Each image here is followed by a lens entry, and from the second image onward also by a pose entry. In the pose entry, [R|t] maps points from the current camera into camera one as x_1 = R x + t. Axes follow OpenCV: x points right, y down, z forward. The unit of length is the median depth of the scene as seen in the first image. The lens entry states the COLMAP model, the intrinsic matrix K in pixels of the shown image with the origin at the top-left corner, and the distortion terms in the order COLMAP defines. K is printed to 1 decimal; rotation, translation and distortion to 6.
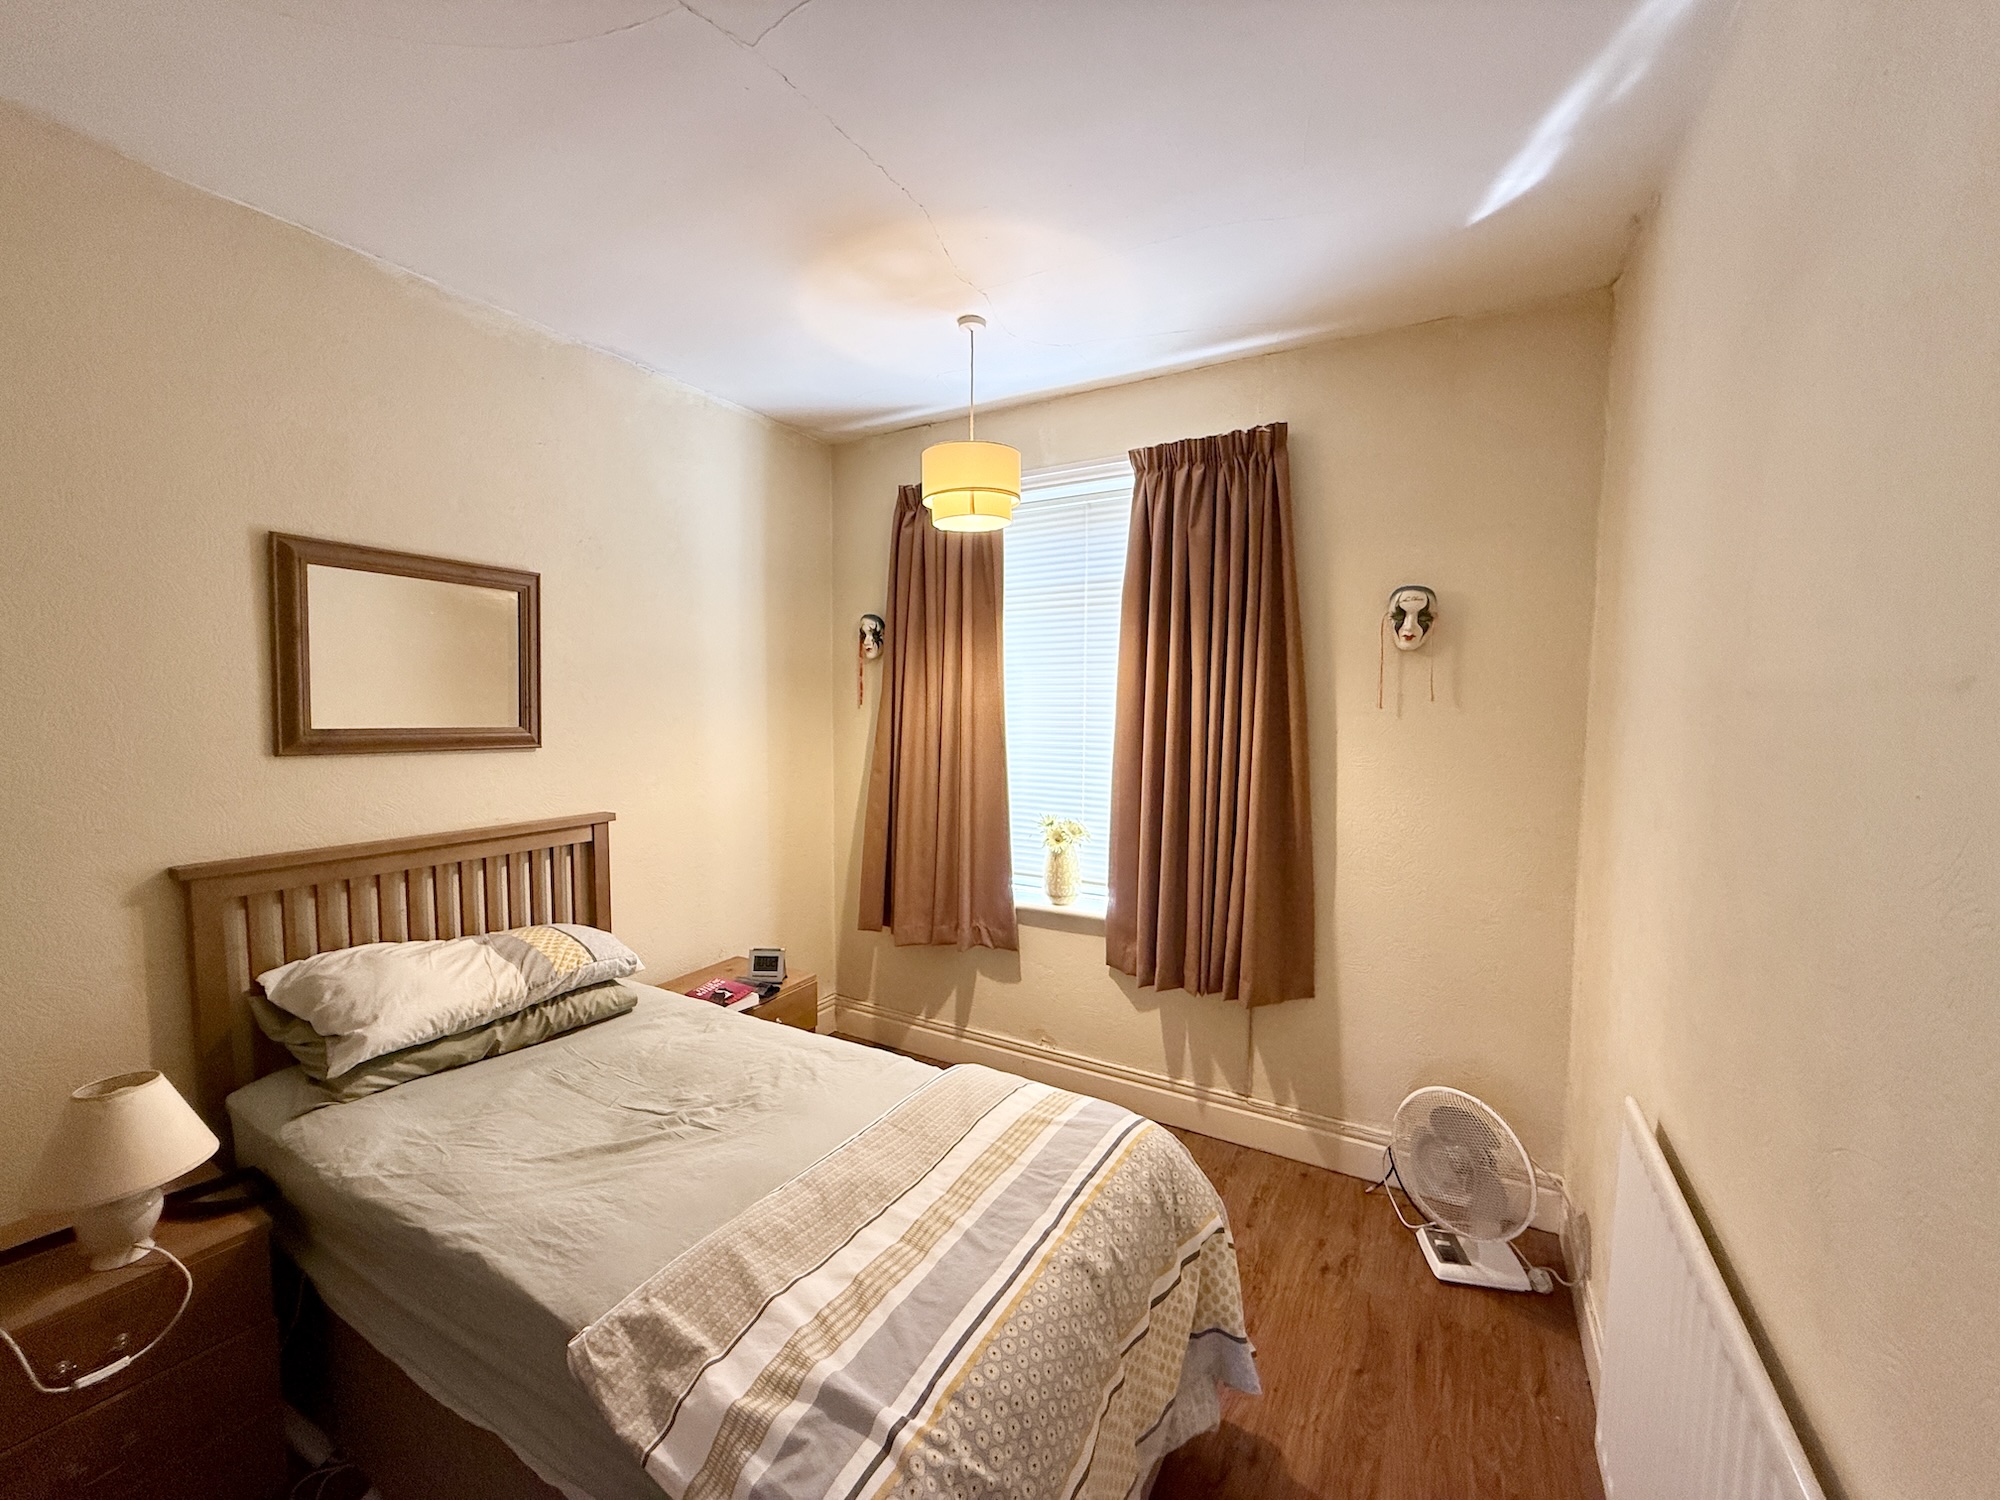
lens RADIAL K [[790.8, 0, 1001.9], [0, 790.8, 749.4], [0, 0, 1]] dist [-0.000657, -0.000373]
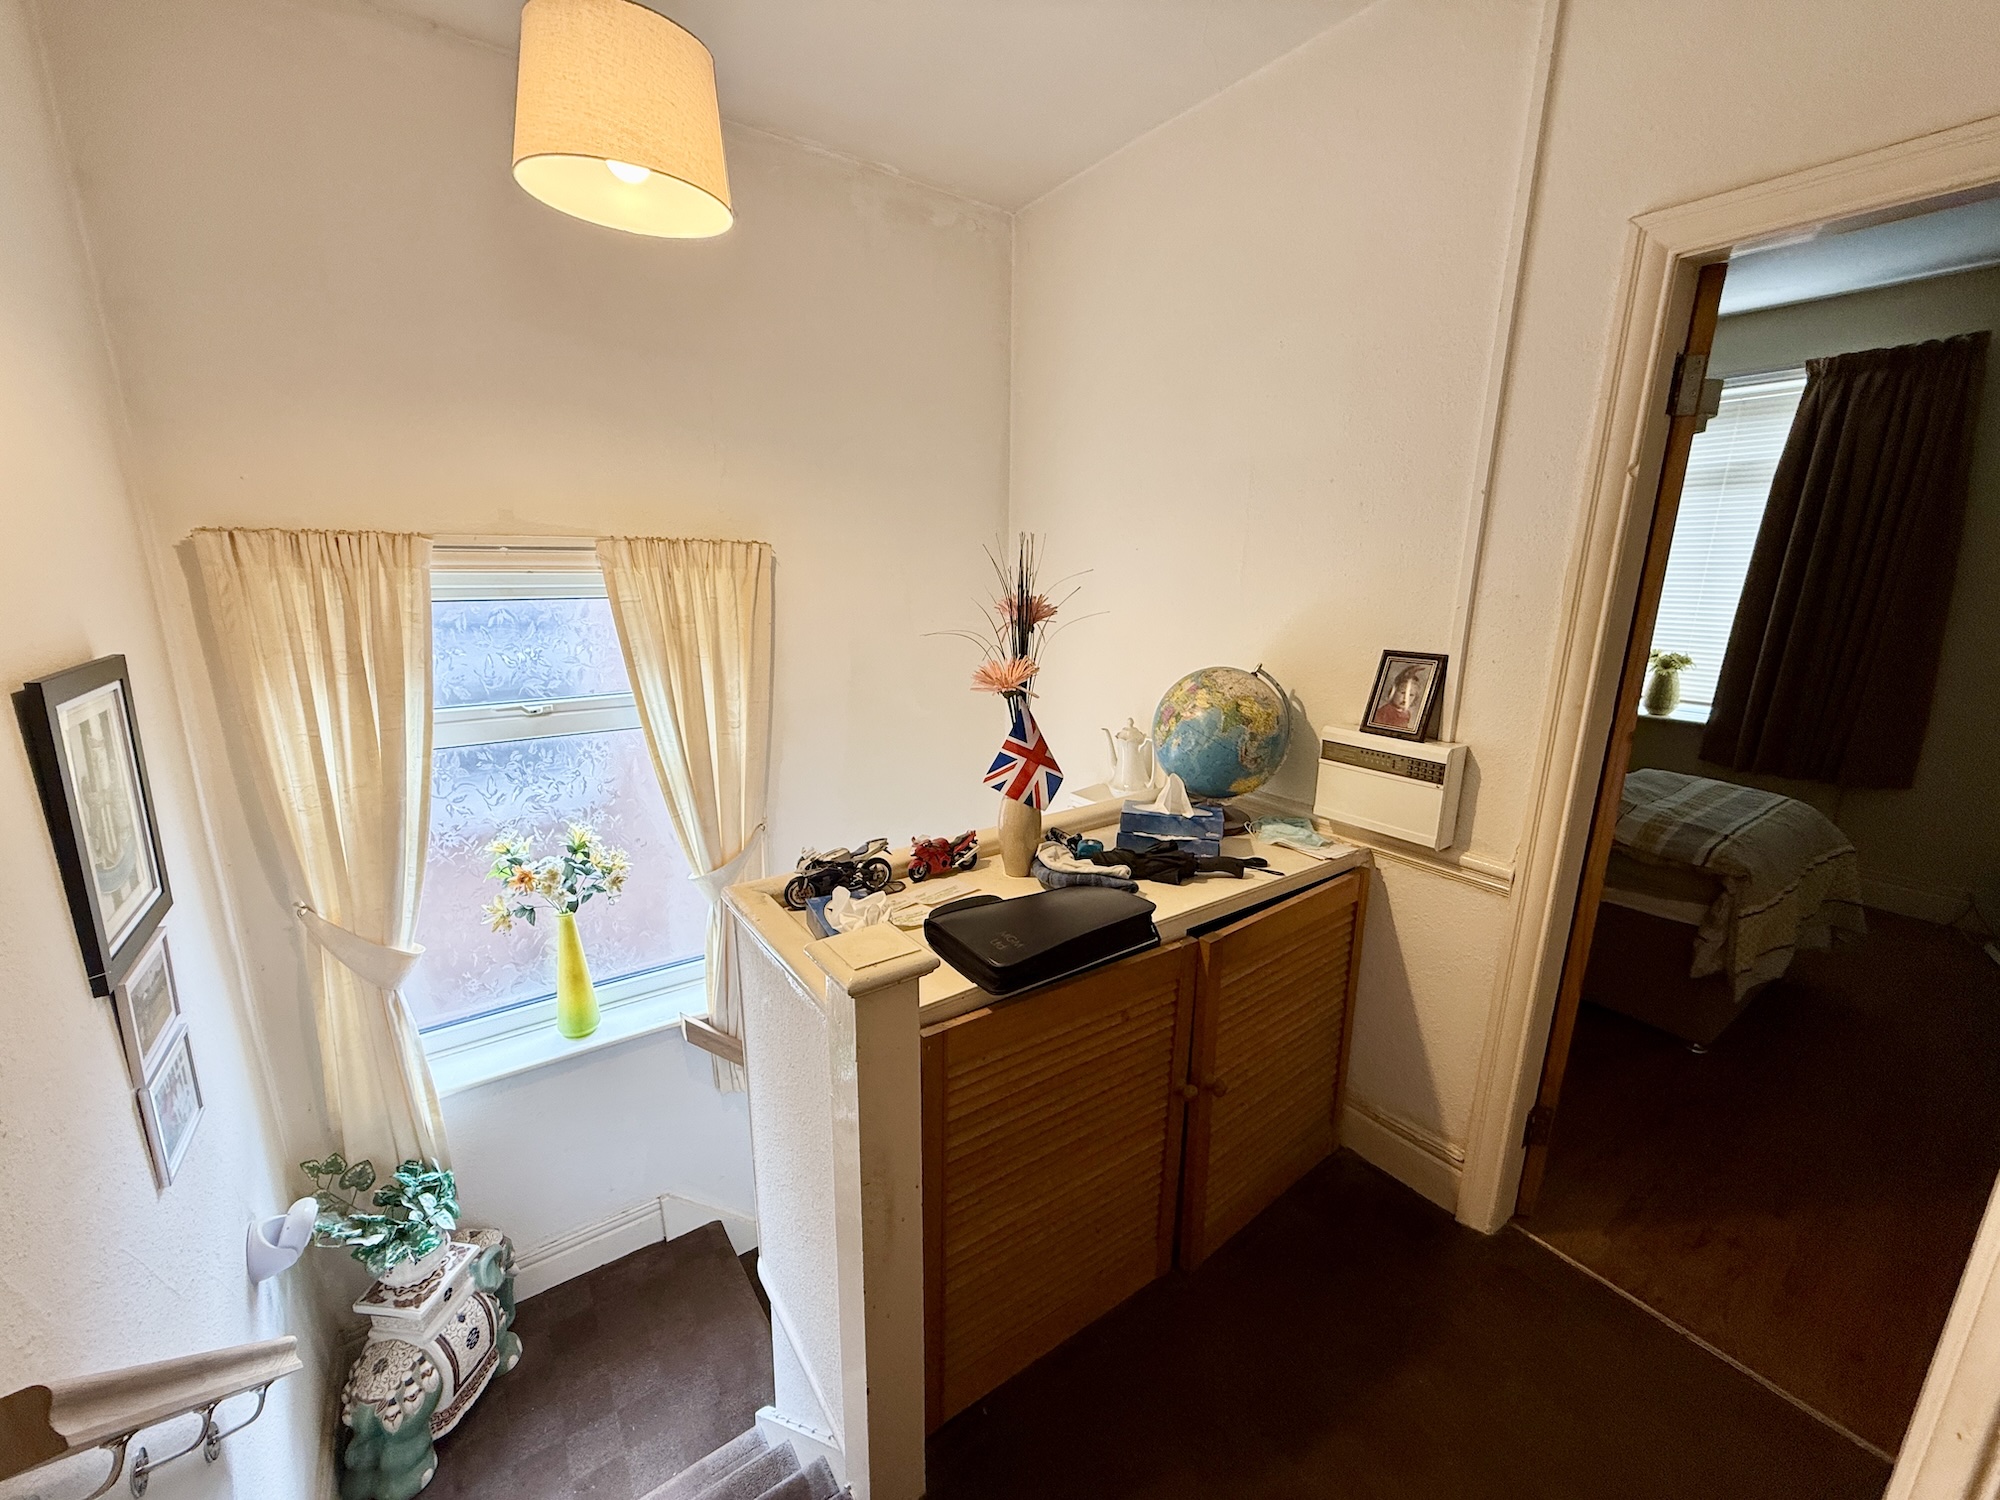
lens RADIAL K [[790.8, 0, 987.7], [0, 790.8, 756.3], [0, 0, 1]] dist [-0.000657, -0.000373]
pose [[0.896791, 0.101523, -0.430650, -0.431408], [-0.024399, 0.983186, 0.180972, 0.057707], [0.441782, -0.151786, 0.884189, -0.852803]]
